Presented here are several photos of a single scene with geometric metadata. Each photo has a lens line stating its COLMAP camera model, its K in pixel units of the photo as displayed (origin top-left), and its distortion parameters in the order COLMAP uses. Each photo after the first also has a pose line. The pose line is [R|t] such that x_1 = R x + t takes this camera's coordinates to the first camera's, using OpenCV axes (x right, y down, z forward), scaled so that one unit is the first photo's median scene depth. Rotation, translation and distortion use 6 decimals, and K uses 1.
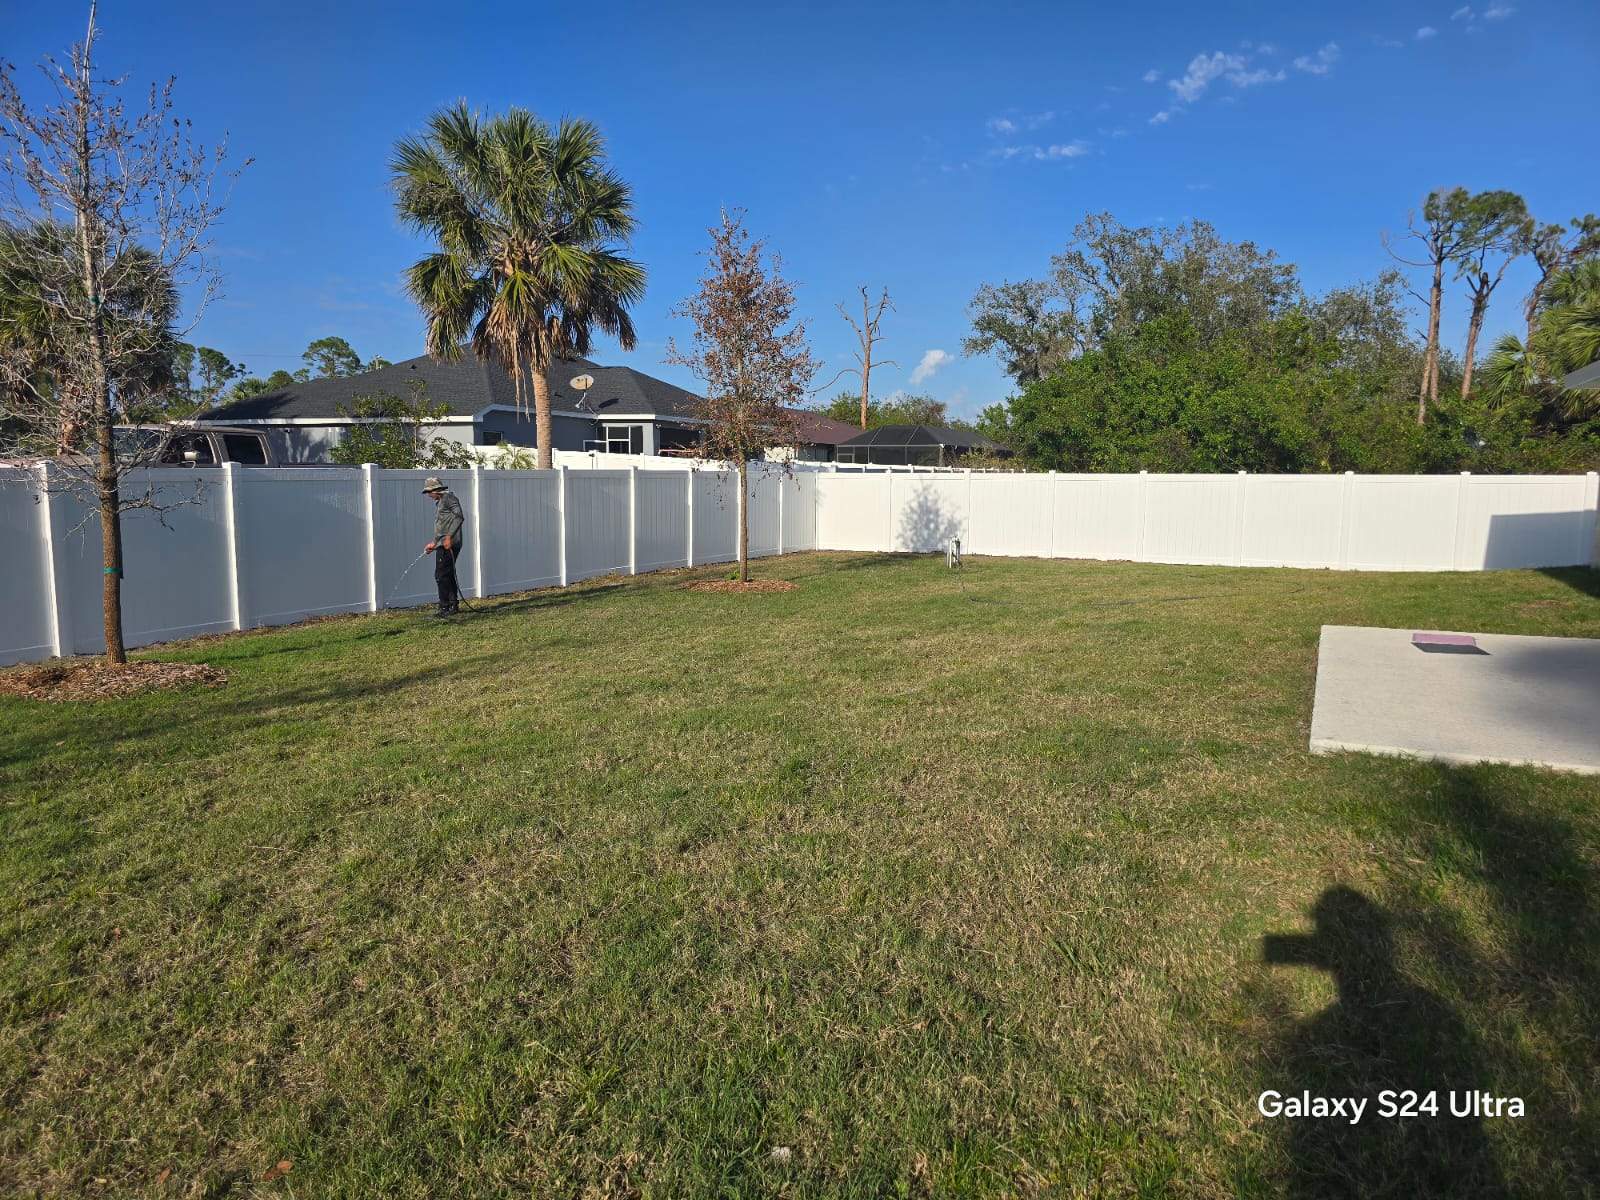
lens RADIAL K [[1057.7, 0, 800.3], [0, 1057.7, 605.9], [0, 0, 1]] dist [0.045224, -0.032362]
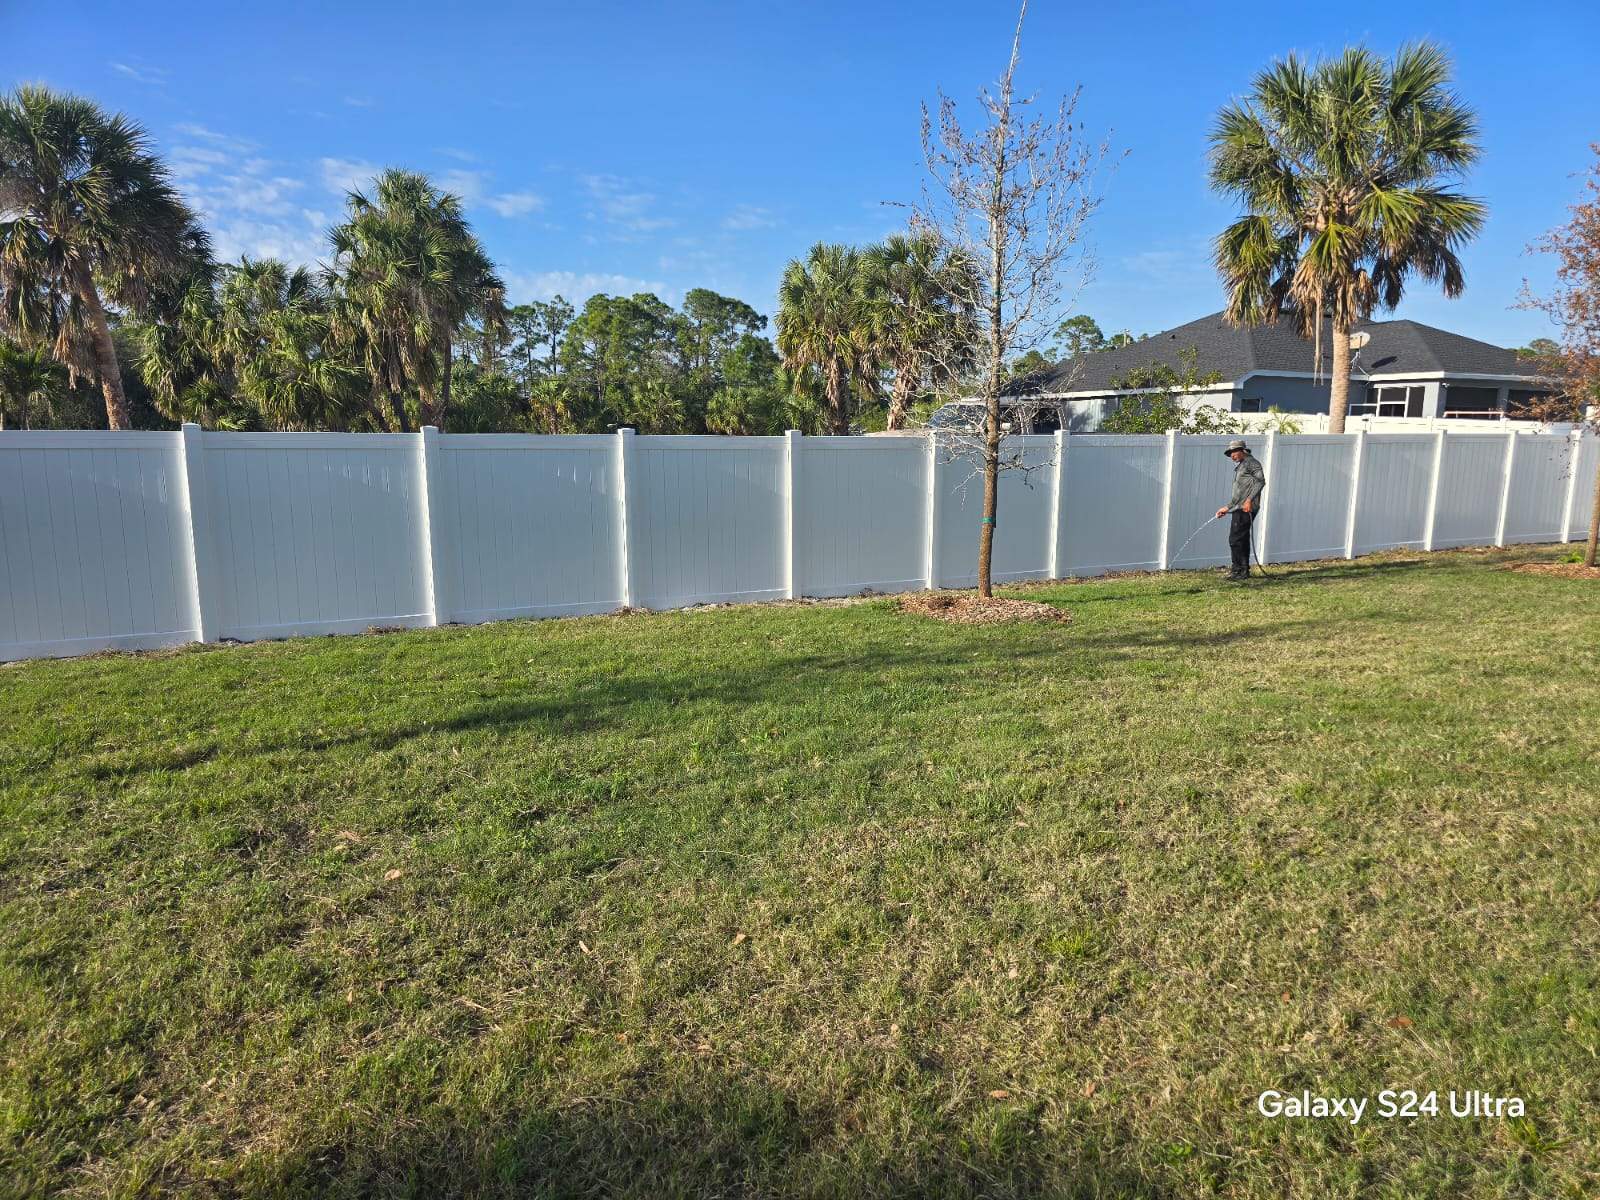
lens RADIAL K [[1045.1, 0, 812.0], [0, 1045.1, 620.5], [0, 0, 1]] dist [0.052724, -0.054249]
pose [[0.801699, 0.095753, -0.590008, -0.030741], [-0.070789, 0.995348, 0.065349, 0.005556], [0.593521, -0.010624, 0.804749, -0.024211]]
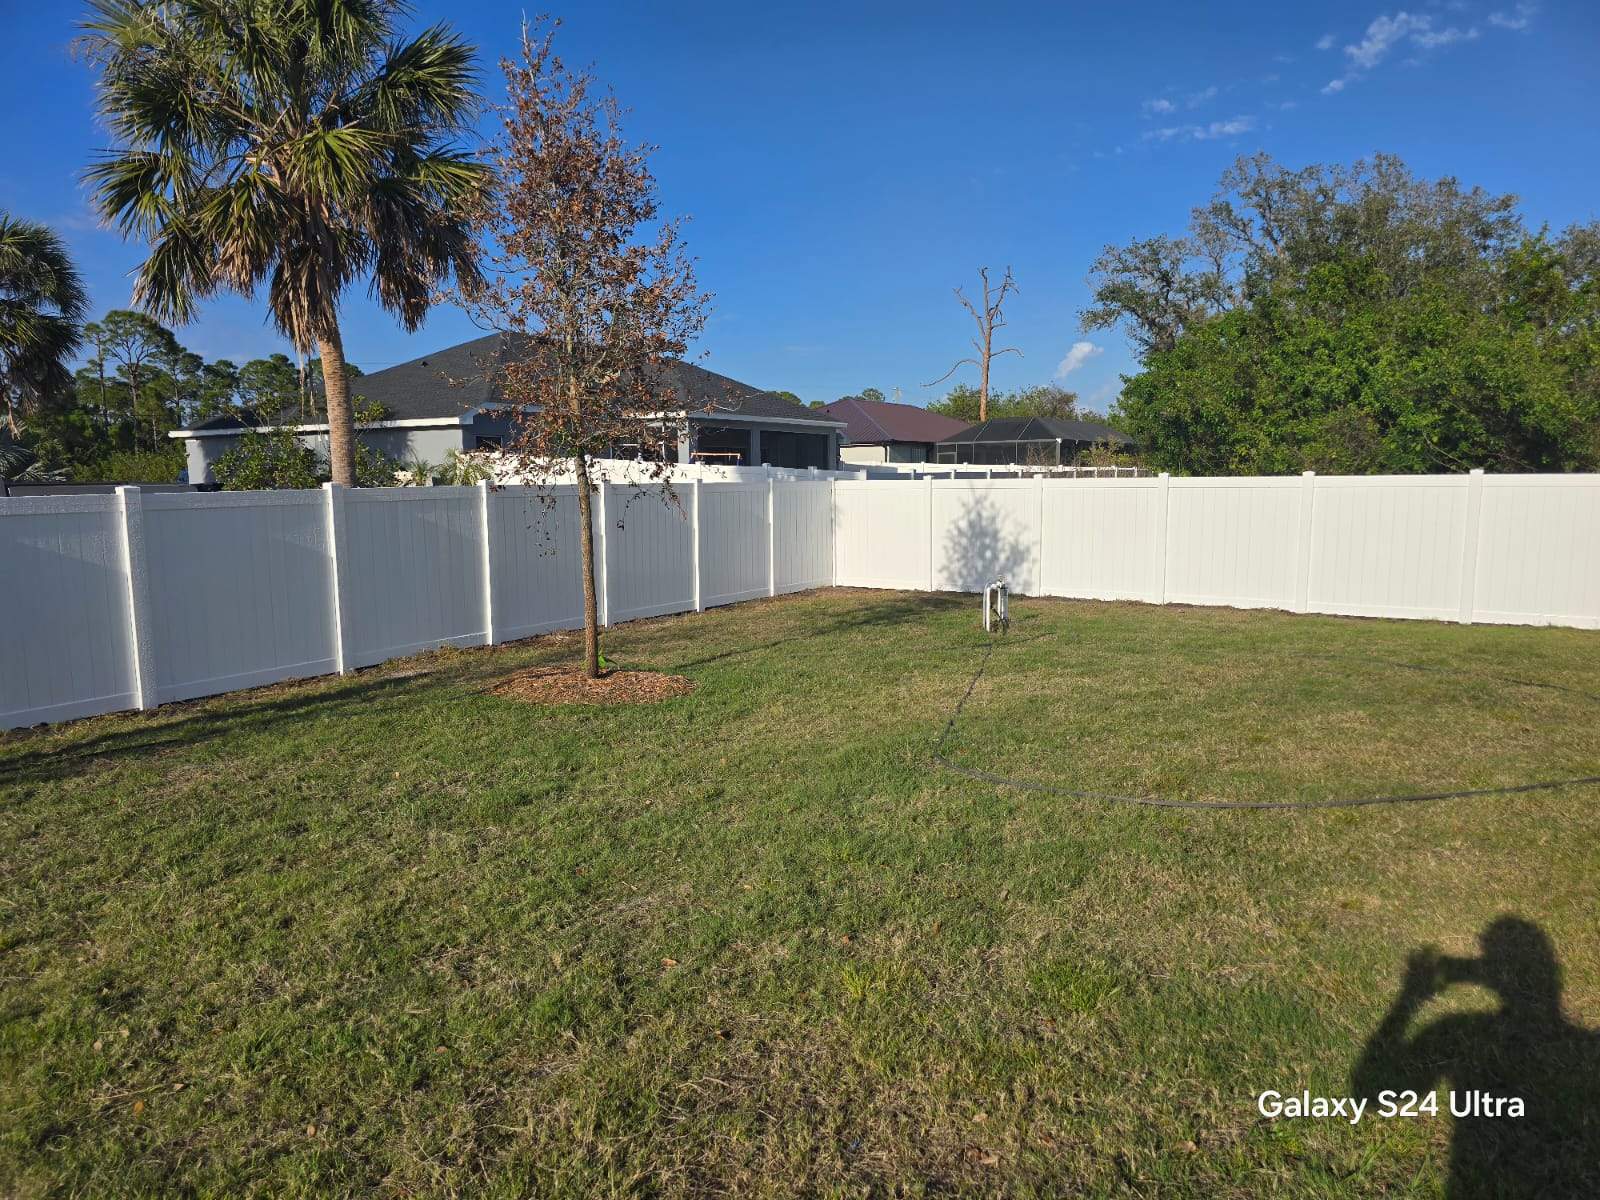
lens RADIAL K [[1057.7, 0, 800.3], [0, 1057.7, 605.9], [0, 0, 1]] dist [0.045224, -0.032362]
pose [[0.990445, -0.000736, -0.137905, 0.097943], [0.000470, 0.999998, -0.001958, -0.039905], [0.137907, 0.001874, 0.990443, 0.285365]]
